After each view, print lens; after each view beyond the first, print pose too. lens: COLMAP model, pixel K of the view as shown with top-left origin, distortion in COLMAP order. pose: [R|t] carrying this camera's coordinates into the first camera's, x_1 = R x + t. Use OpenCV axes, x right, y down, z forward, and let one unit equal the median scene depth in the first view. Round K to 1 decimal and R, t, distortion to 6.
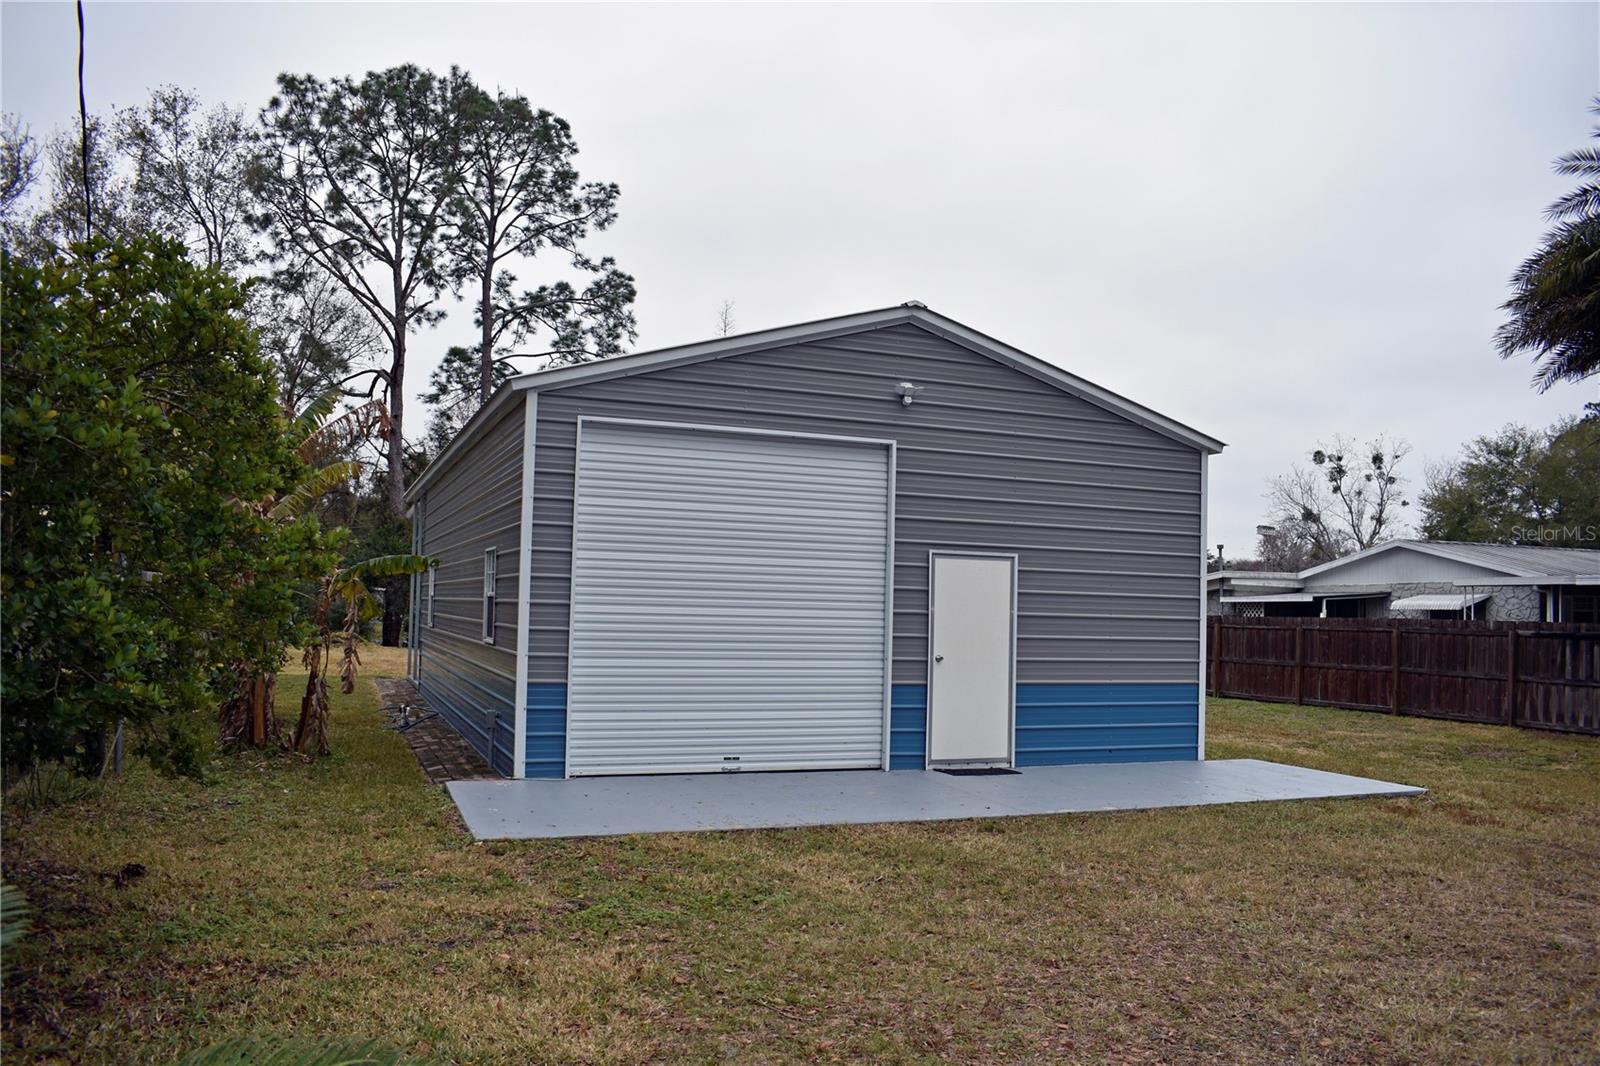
lens RADIAL K [[1250.4, 0, 804.2], [0, 1250.4, 539.5], [0, 0, 1]] dist [-0.090225, 0.005730]
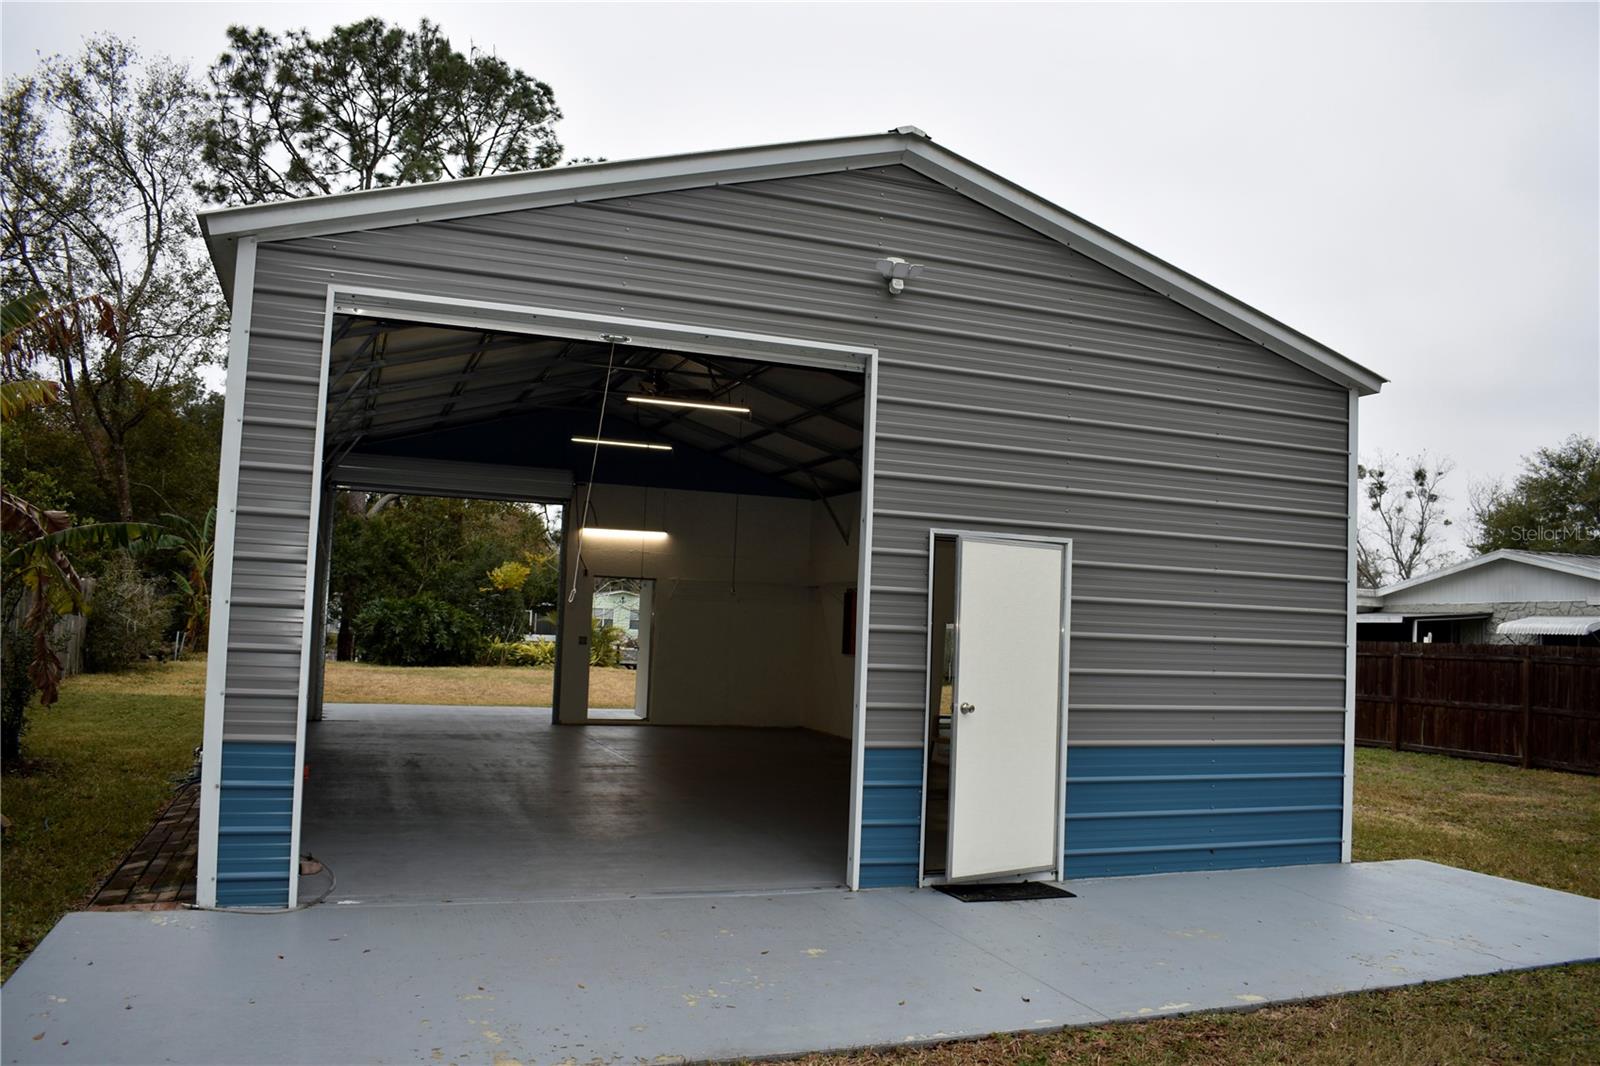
lens RADIAL K [[1248.7, 0, 800.6], [0, 1248.7, 540.5], [0, 0, 1]] dist [-0.087430, 0.002179]
pose [[0.999759, 0.012711, -0.017904, 0.018846], [-0.012927, 0.999844, -0.012039, 0.008938], [0.017748, 0.012268, 0.999767, 0.152545]]
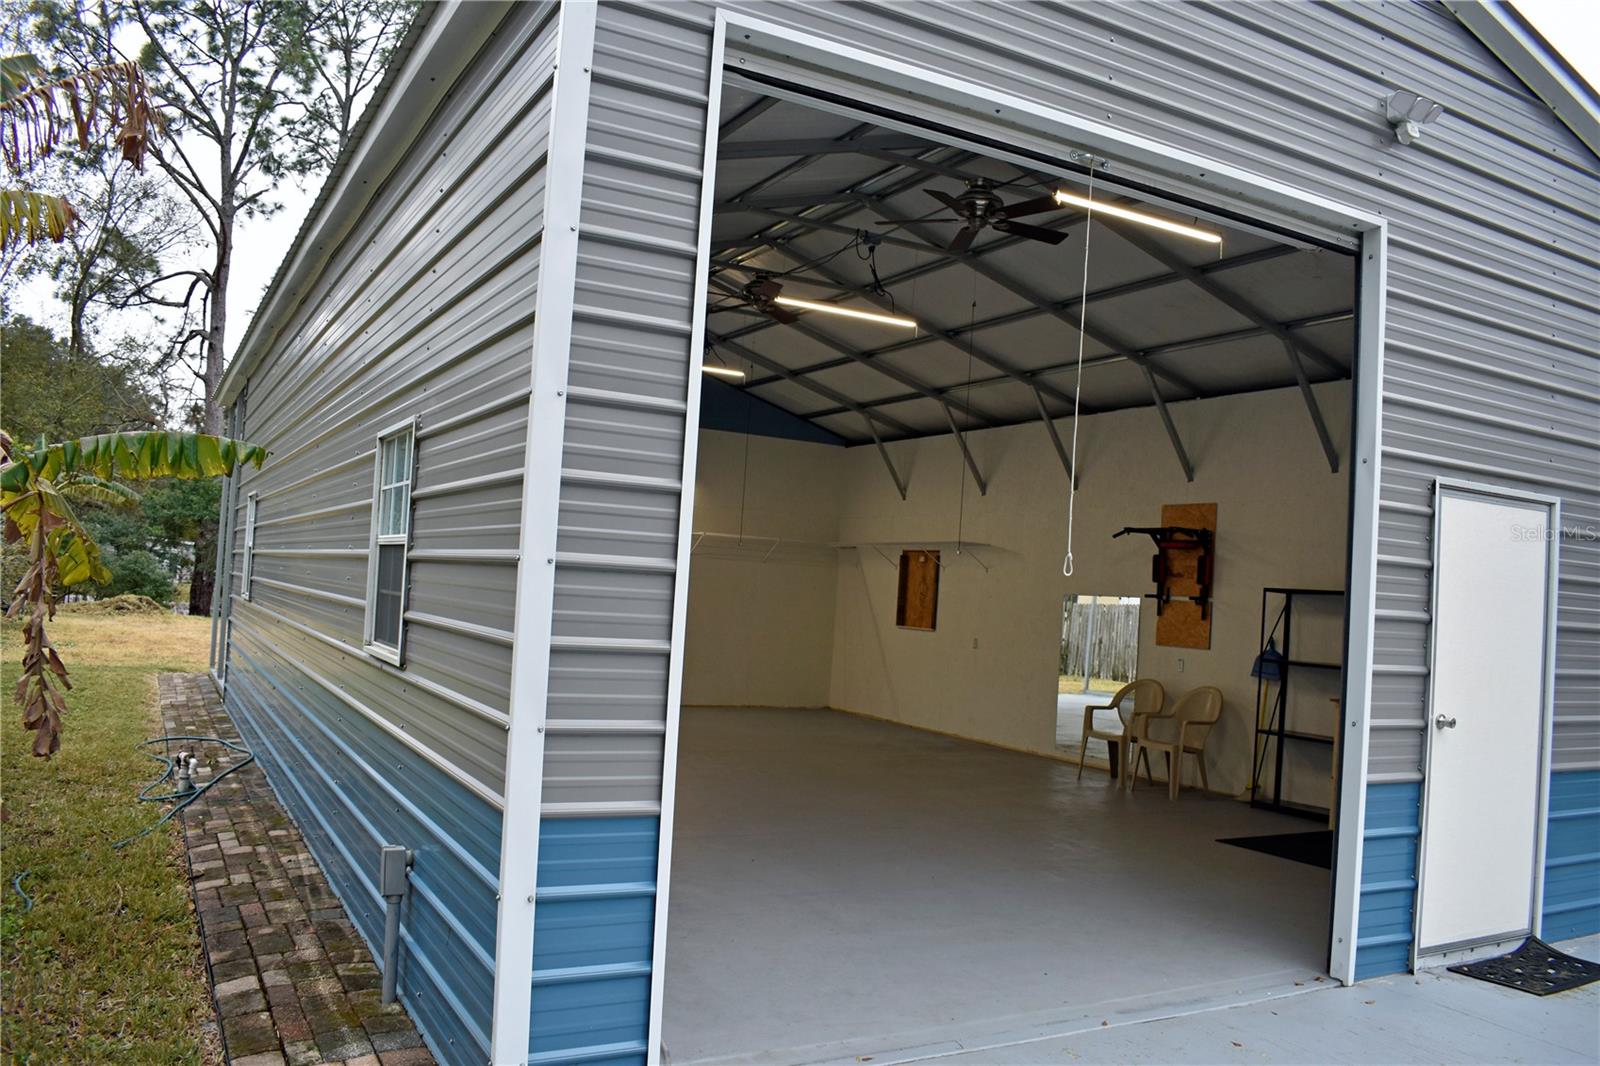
lens RADIAL K [[1256.6, 0, 800.8], [0, 1256.6, 540.4], [0, 0, 1]] dist [-0.102709, 0.037522]
pose [[0.991580, 0.038427, 0.123666, -0.069280], [-0.040908, 0.999008, 0.017588, 0.012940], [-0.122867, -0.022499, 0.992168, 0.236692]]
